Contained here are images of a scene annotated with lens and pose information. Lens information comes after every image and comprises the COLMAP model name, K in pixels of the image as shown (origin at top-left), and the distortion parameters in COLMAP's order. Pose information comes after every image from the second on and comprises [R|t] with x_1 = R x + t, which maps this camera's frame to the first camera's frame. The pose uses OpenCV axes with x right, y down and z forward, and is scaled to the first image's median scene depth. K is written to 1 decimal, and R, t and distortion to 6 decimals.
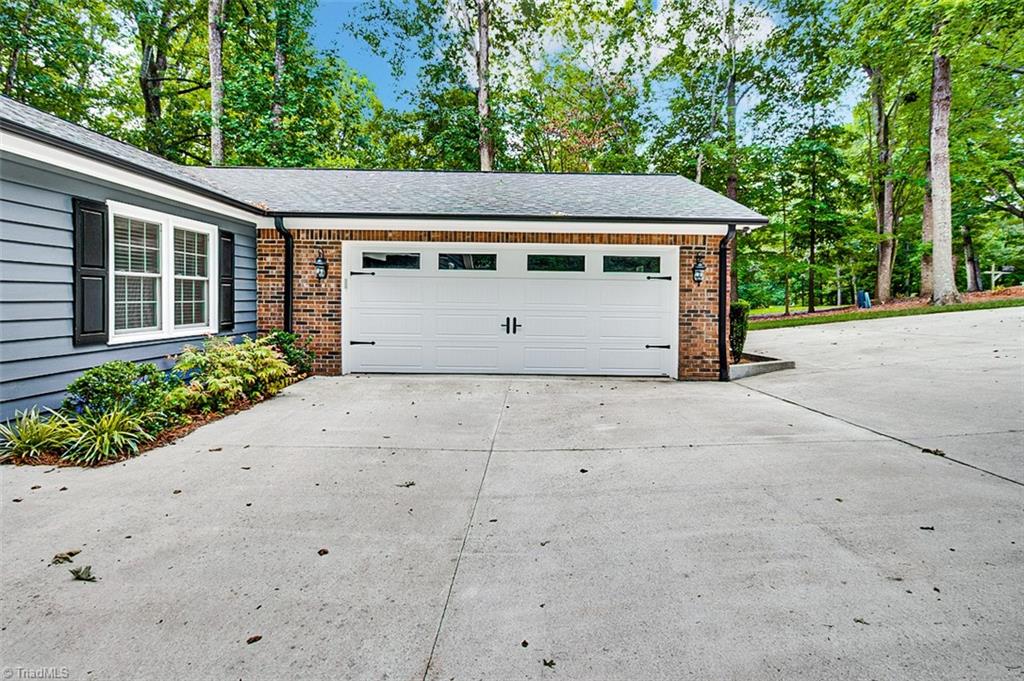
lens RADIAL K [[478.7, 0, 518.5], [0, 478.7, 306.2], [0, 0, 1]] dist [0.001232, 0.000139]
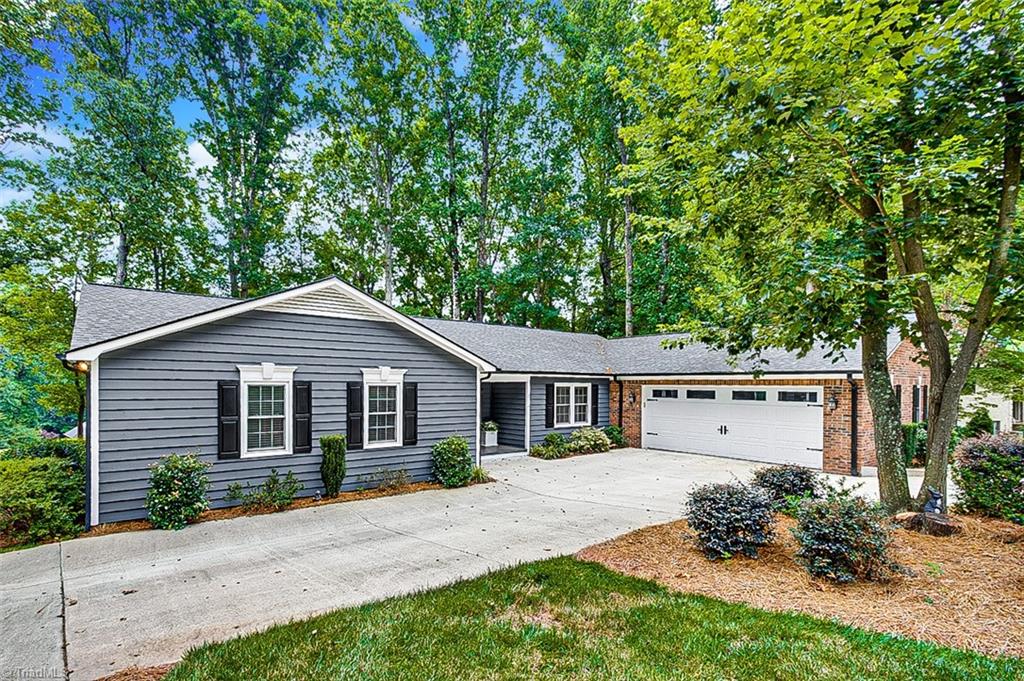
lens RADIAL K [[452.4, 0, 507.8], [0, 452.4, 396.0], [0, 0, 1]] dist [0.000200, -0.000092]
pose [[0.621029, 0.004743, -0.783773, 0.925327], [-0.009978, 0.999948, -0.001855, -0.087076], [0.783724, 0.008973, 0.621044, -0.786527]]
